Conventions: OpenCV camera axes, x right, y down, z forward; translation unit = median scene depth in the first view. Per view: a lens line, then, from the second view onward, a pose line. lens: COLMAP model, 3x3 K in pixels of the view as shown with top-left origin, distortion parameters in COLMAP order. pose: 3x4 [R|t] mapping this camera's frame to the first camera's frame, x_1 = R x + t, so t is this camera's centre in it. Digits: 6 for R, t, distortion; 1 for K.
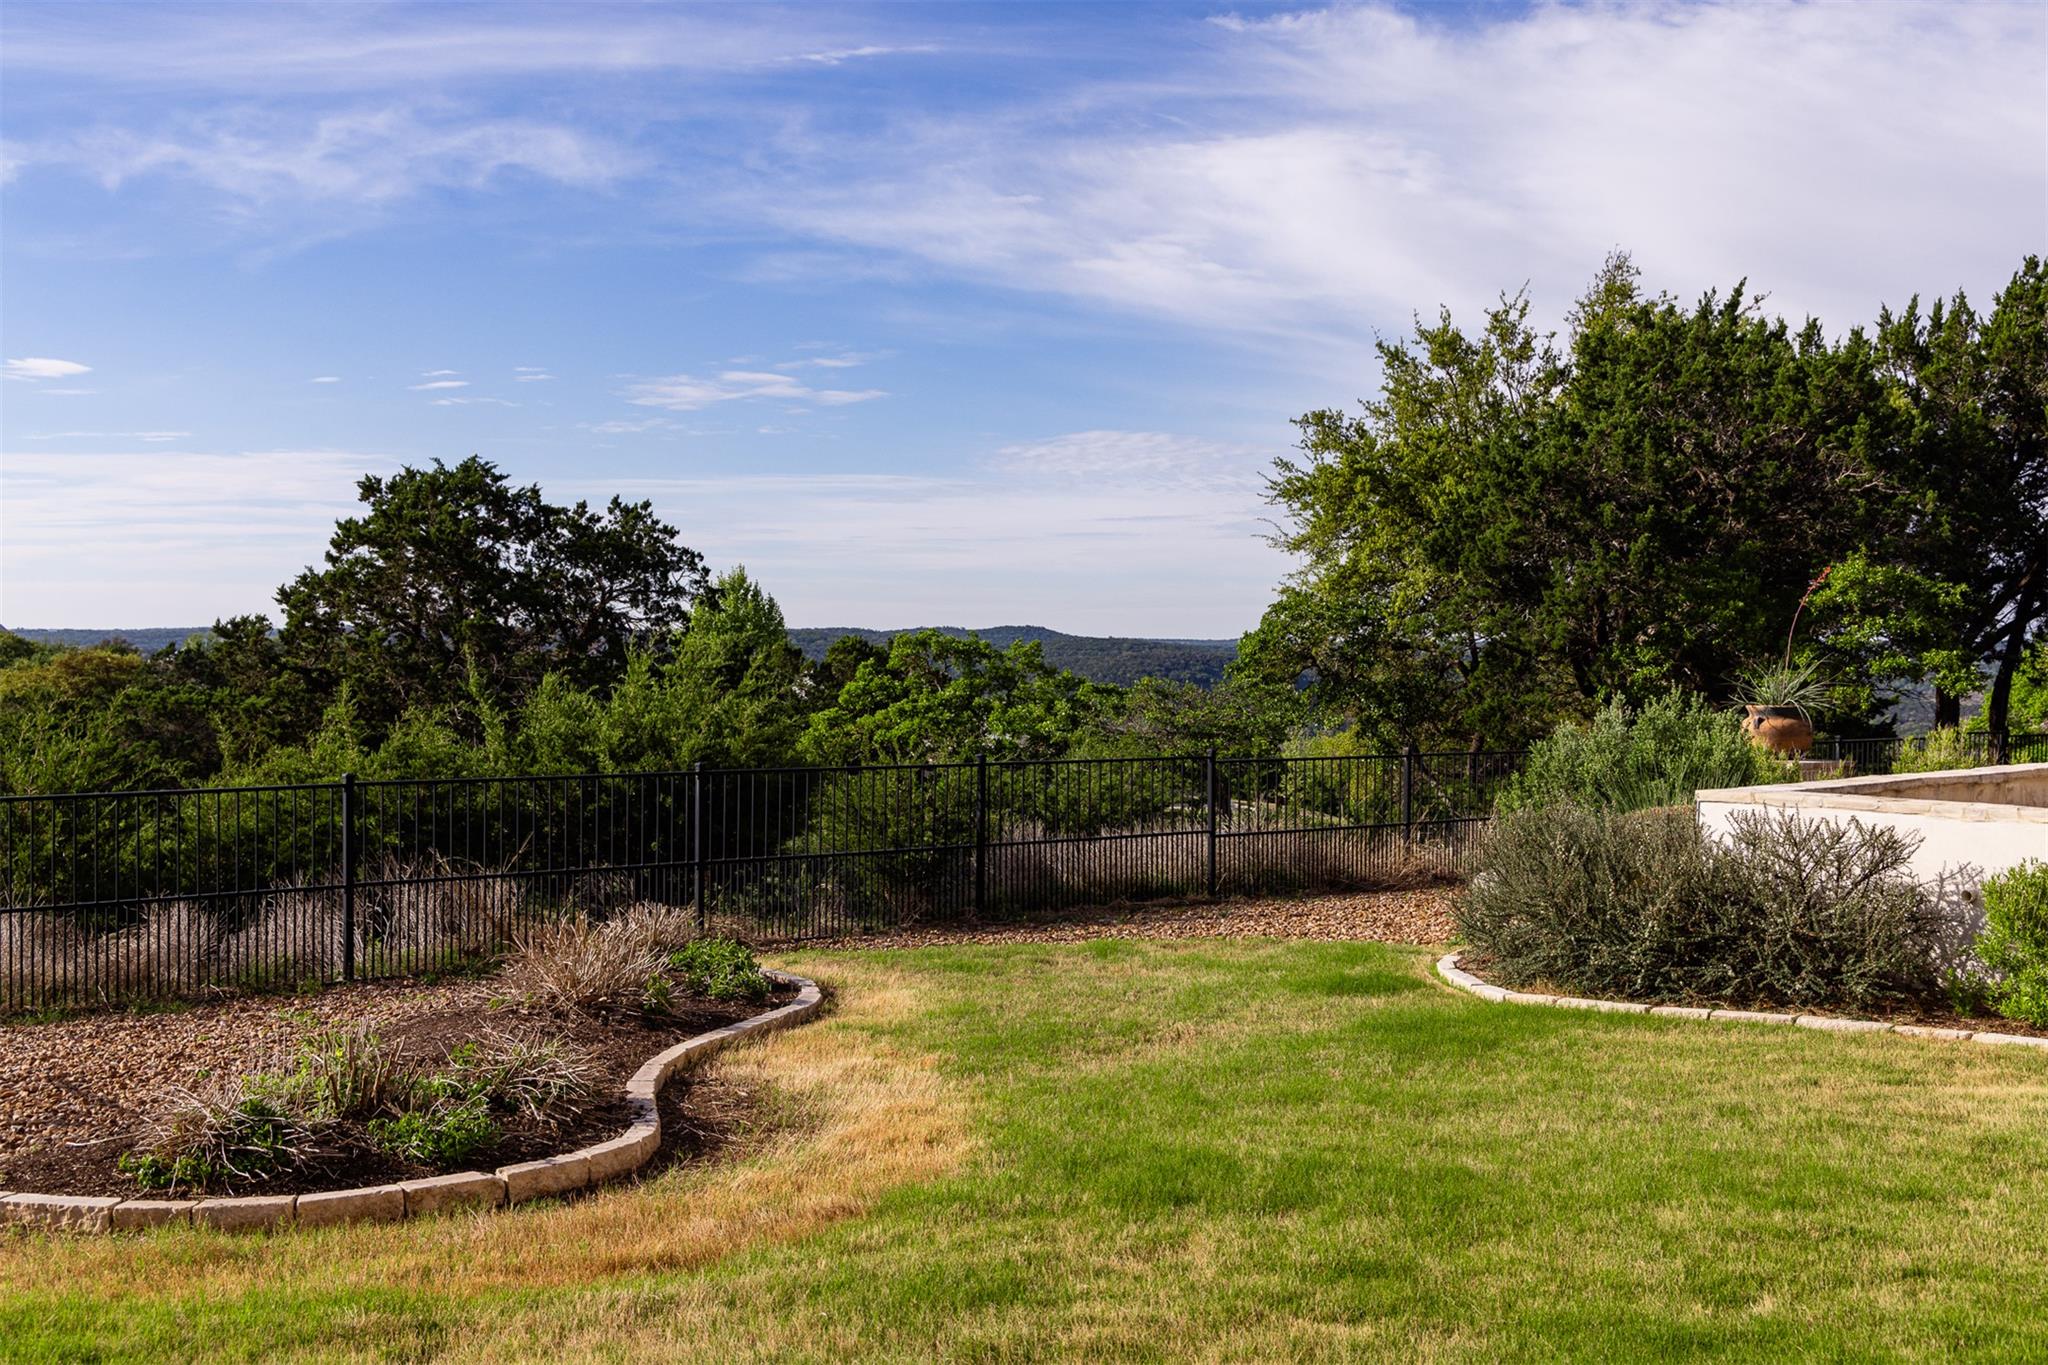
lens RADIAL K [[2160.1, 0, 1024.0], [0, 2160.1, 682.5], [0, 0, 1]] dist [-0.001304, 0.000943]
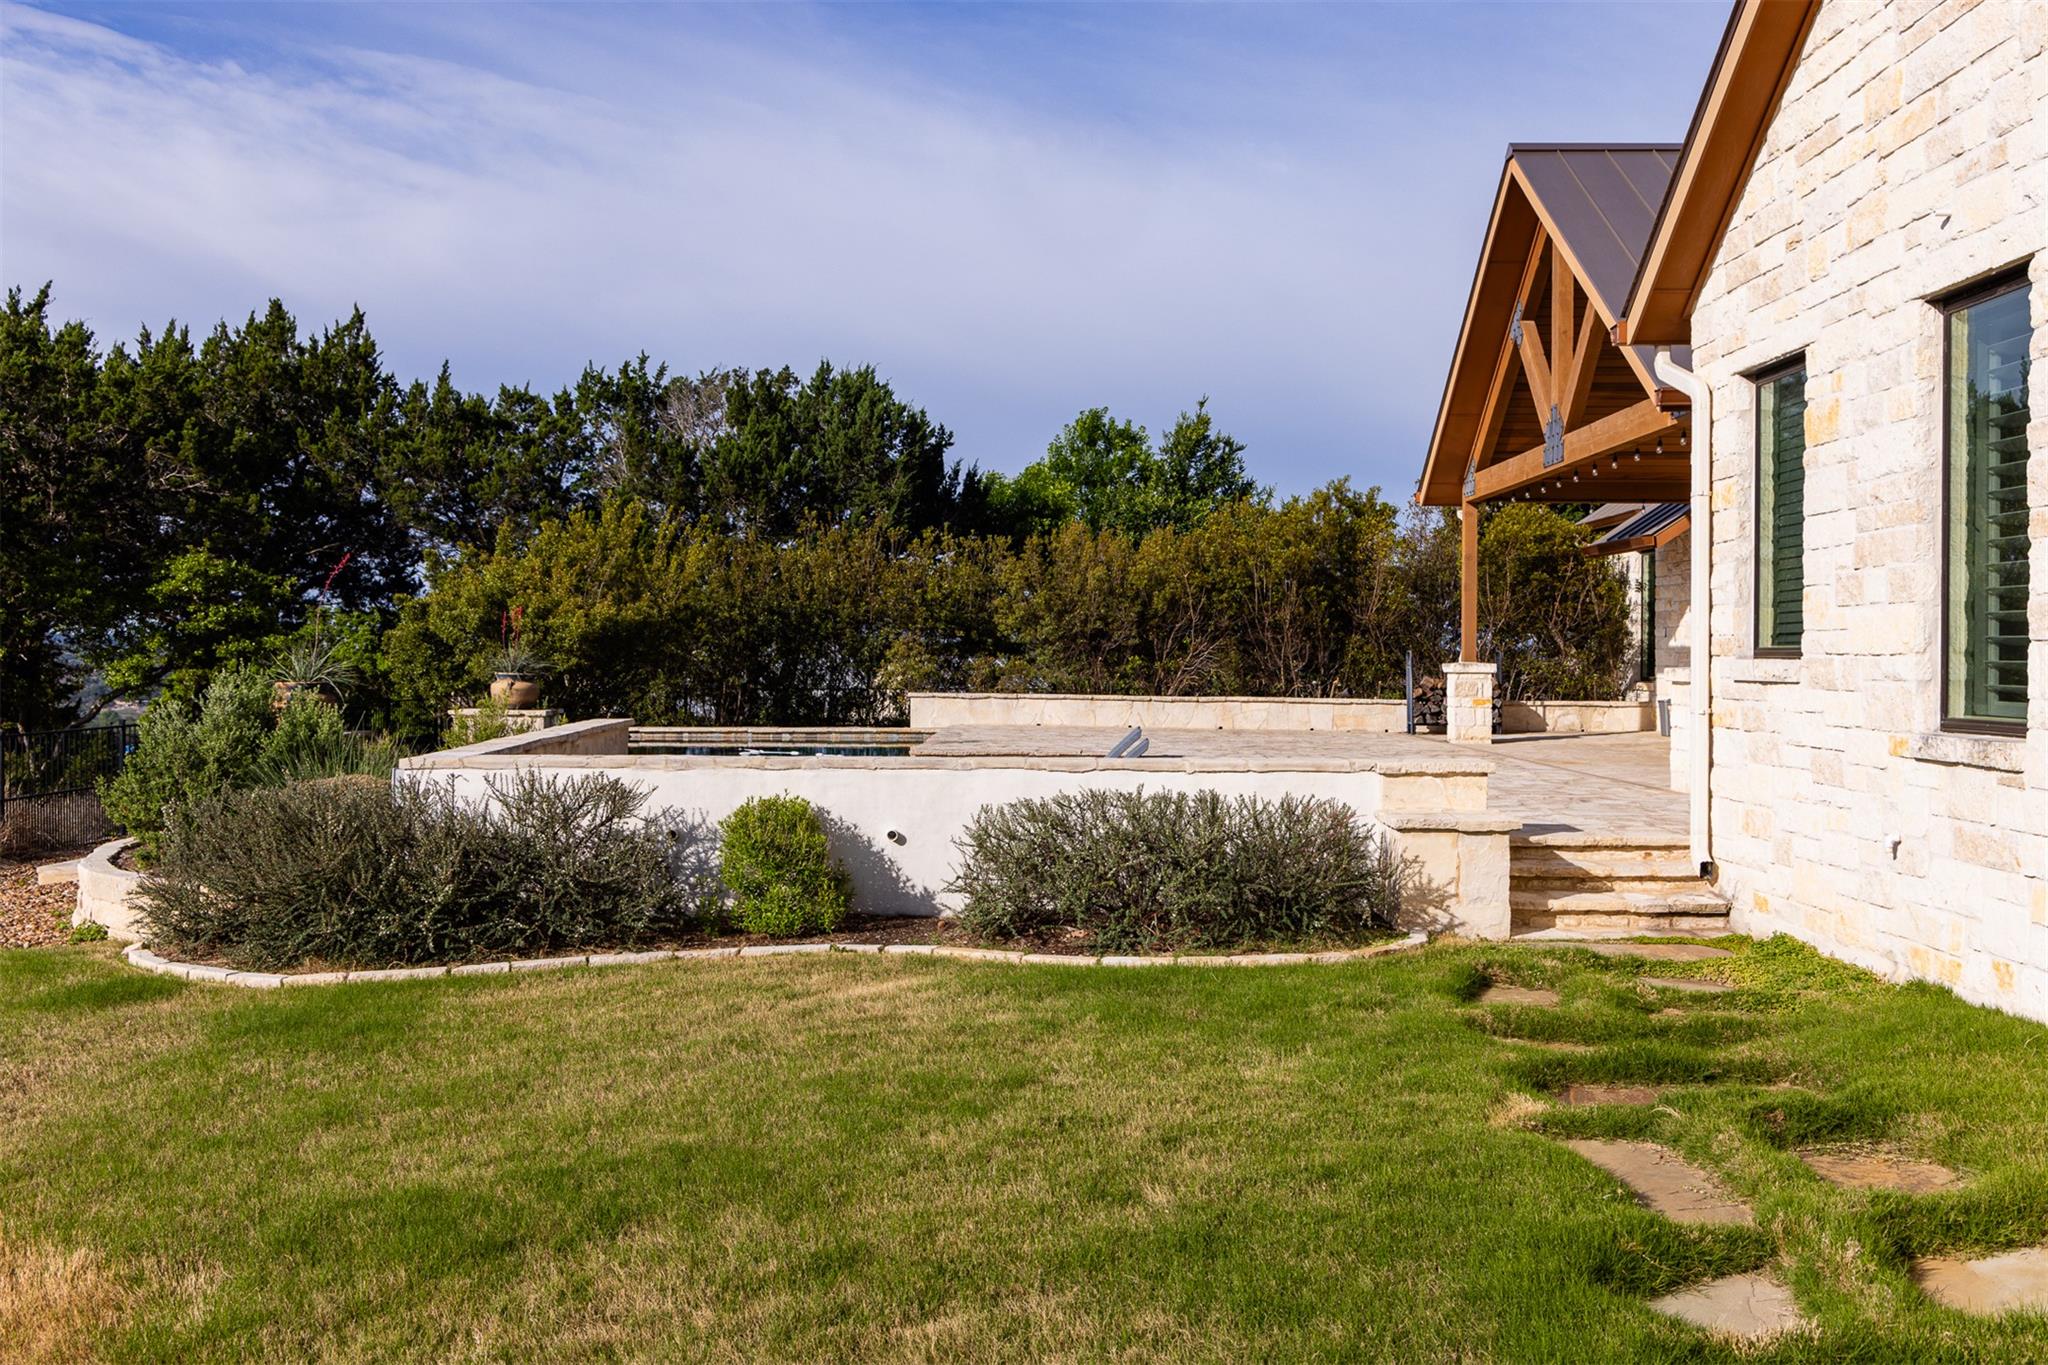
lens RADIAL K [[1843.2, 0, 1024.0], [0, 1843.2, 682.5], [0, 0, 1]] dist [0.001278, 0.004865]
pose [[0.629039, -0.023701, 0.777012, -0.080577], [0.018196, 0.999710, 0.015764, 0.001739], [-0.777161, 0.004222, 0.629288, 0.085224]]
